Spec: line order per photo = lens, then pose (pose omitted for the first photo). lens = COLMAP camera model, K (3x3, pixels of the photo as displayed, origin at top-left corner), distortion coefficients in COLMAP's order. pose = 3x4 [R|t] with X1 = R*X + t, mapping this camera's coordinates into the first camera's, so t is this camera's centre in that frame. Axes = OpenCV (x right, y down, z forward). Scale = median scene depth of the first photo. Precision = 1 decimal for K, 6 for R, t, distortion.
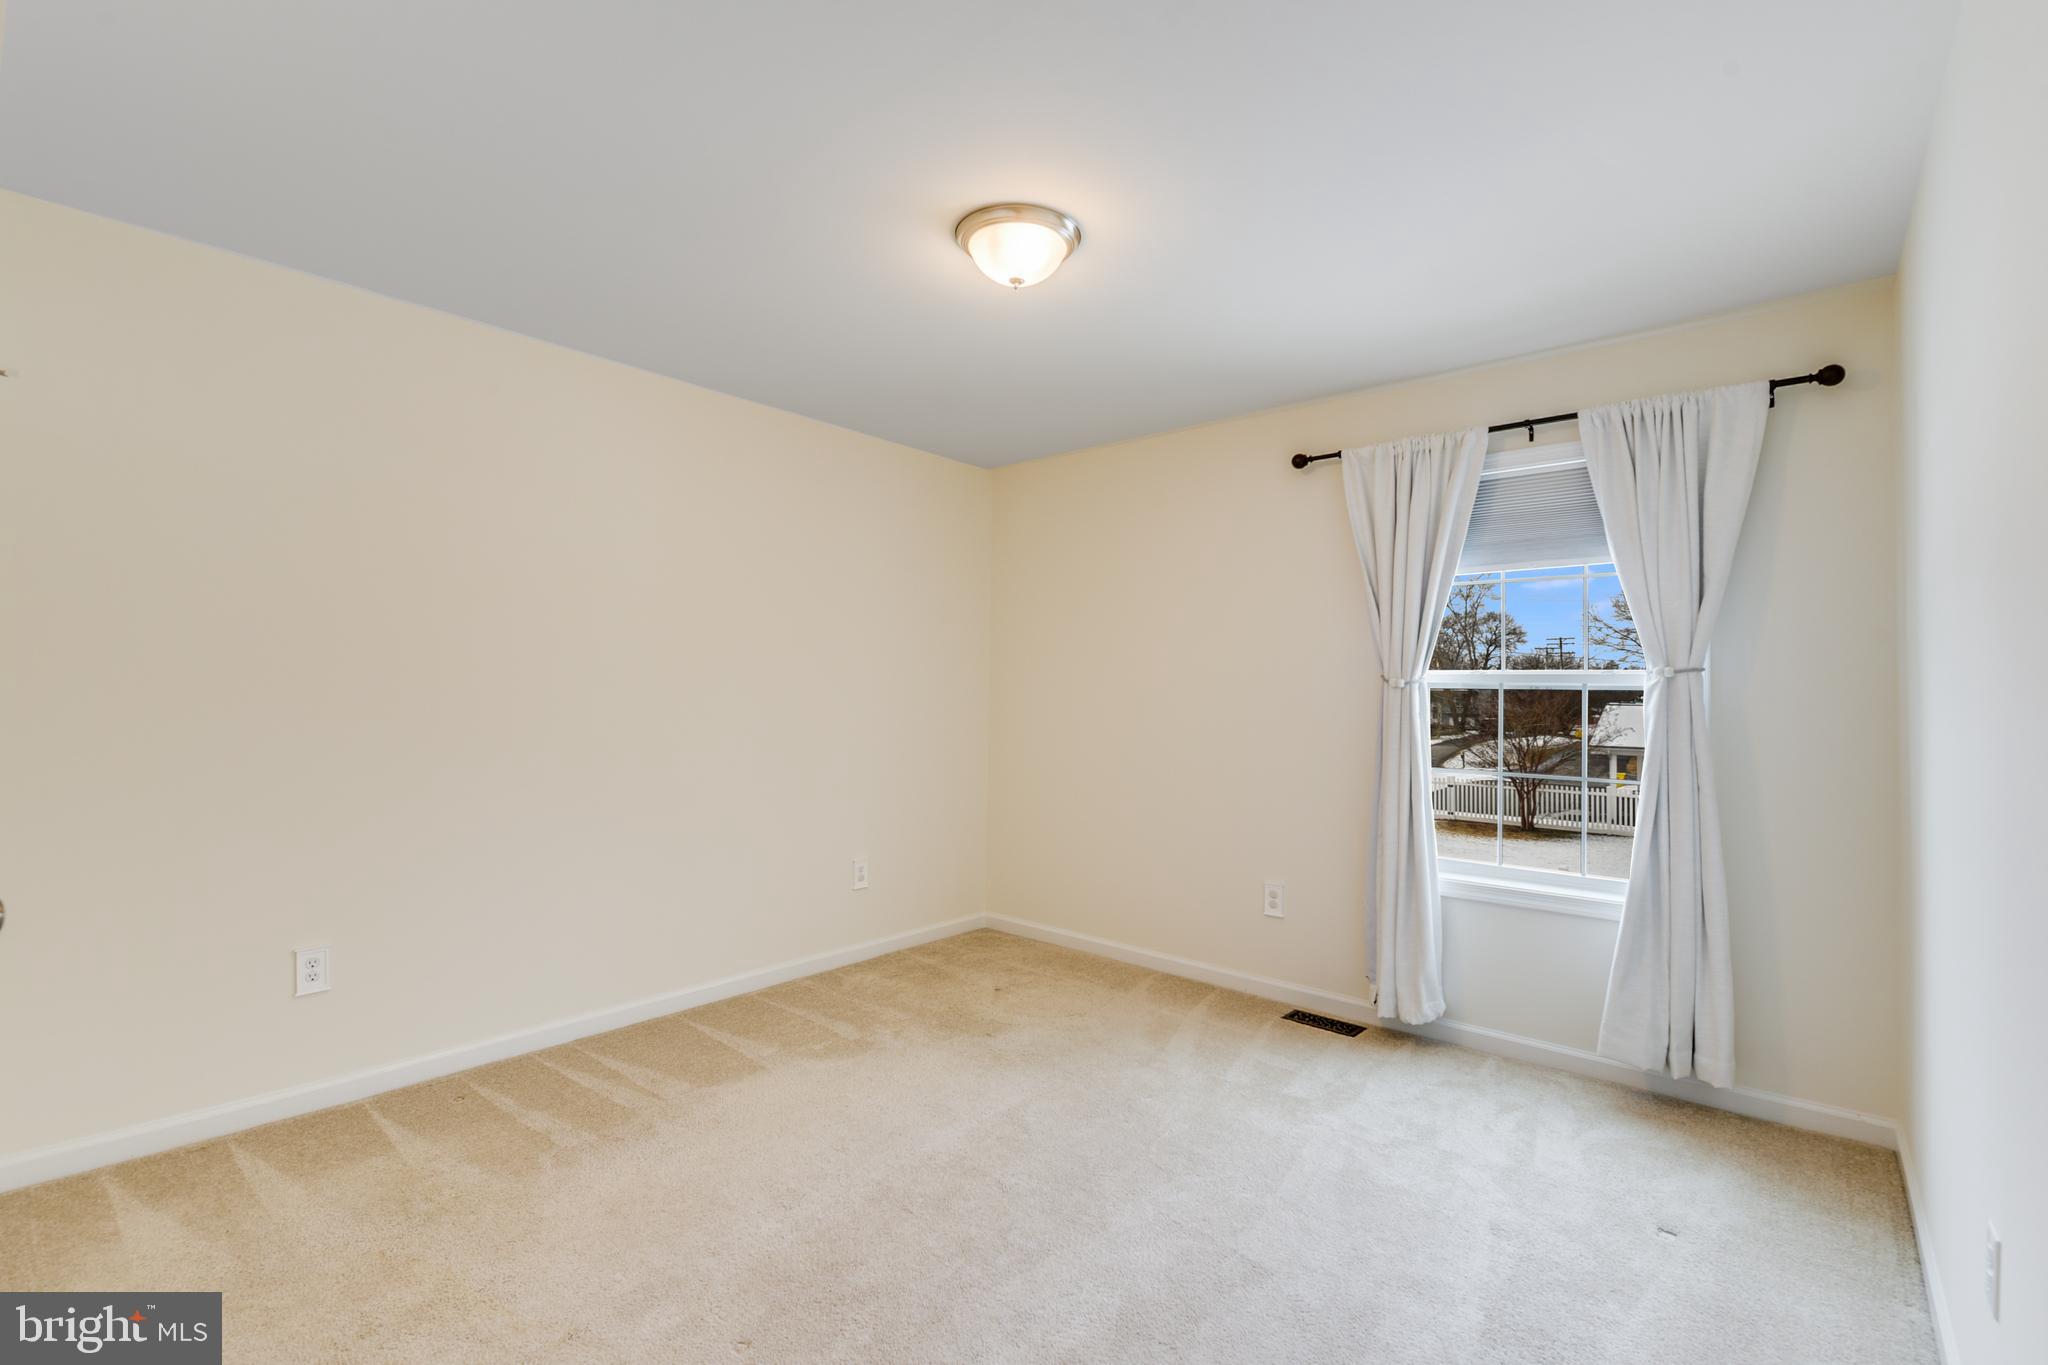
lens RADIAL K [[878.5, 0, 1020.3], [0, 878.5, 664.4], [0, 0, 1]] dist [-0.003558, -0.001034]
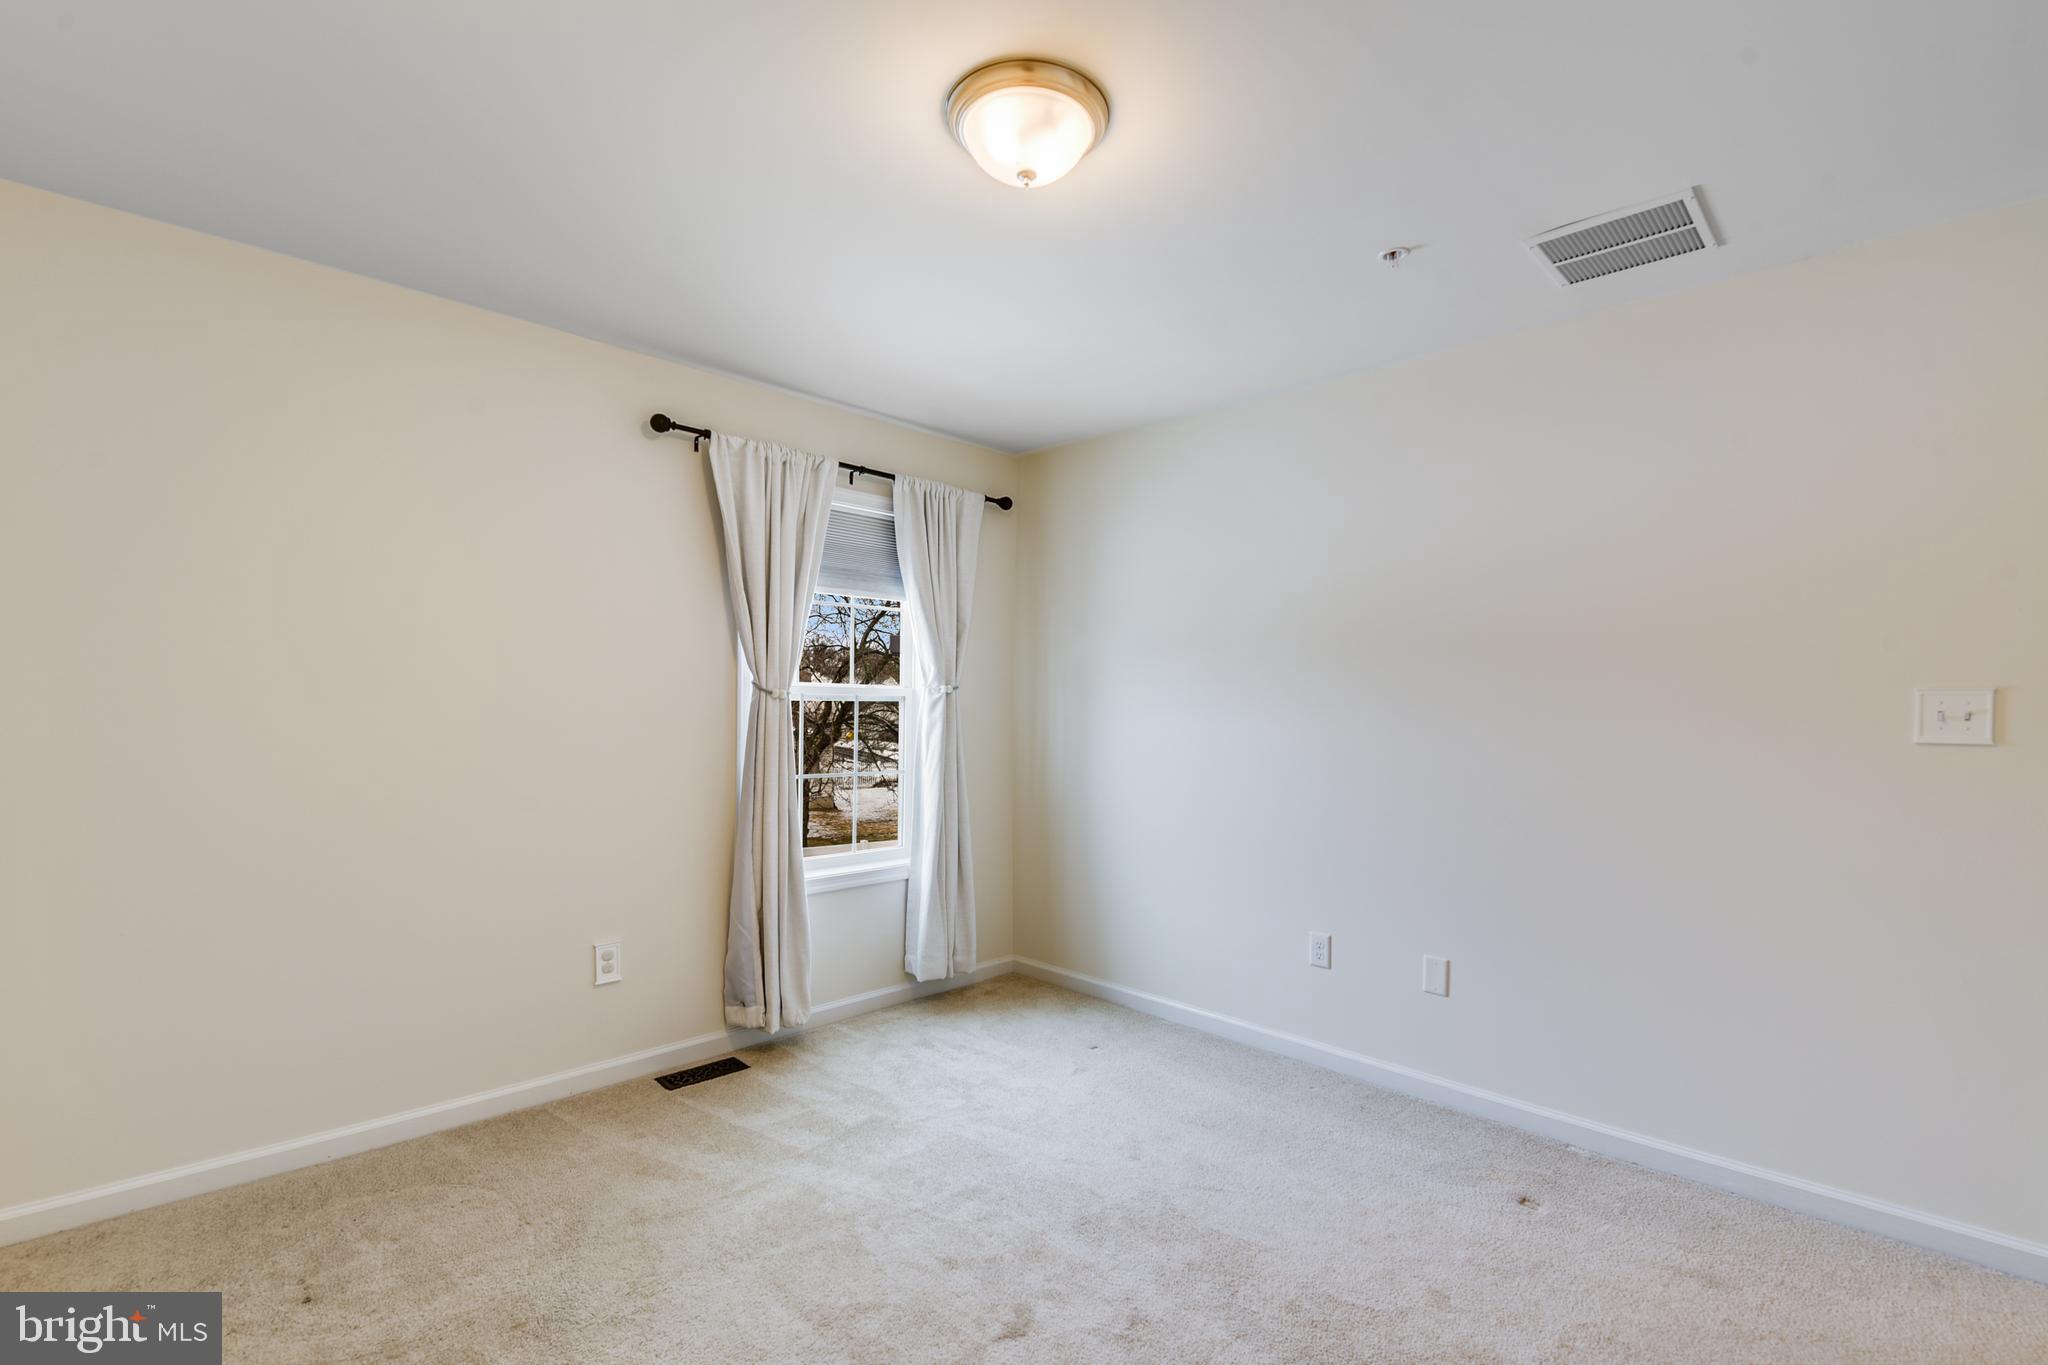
lens RADIAL K [[884.7, 0, 1022.6], [0, 884.7, 719.3], [0, 0, 1]] dist [-0.001617, -0.000343]
pose [[0.097697, -0.023287, 0.994944, -0.579225], [-0.036854, 0.998956, 0.026999, 0.013973], [-0.994534, -0.039305, 0.096736, 0.684698]]
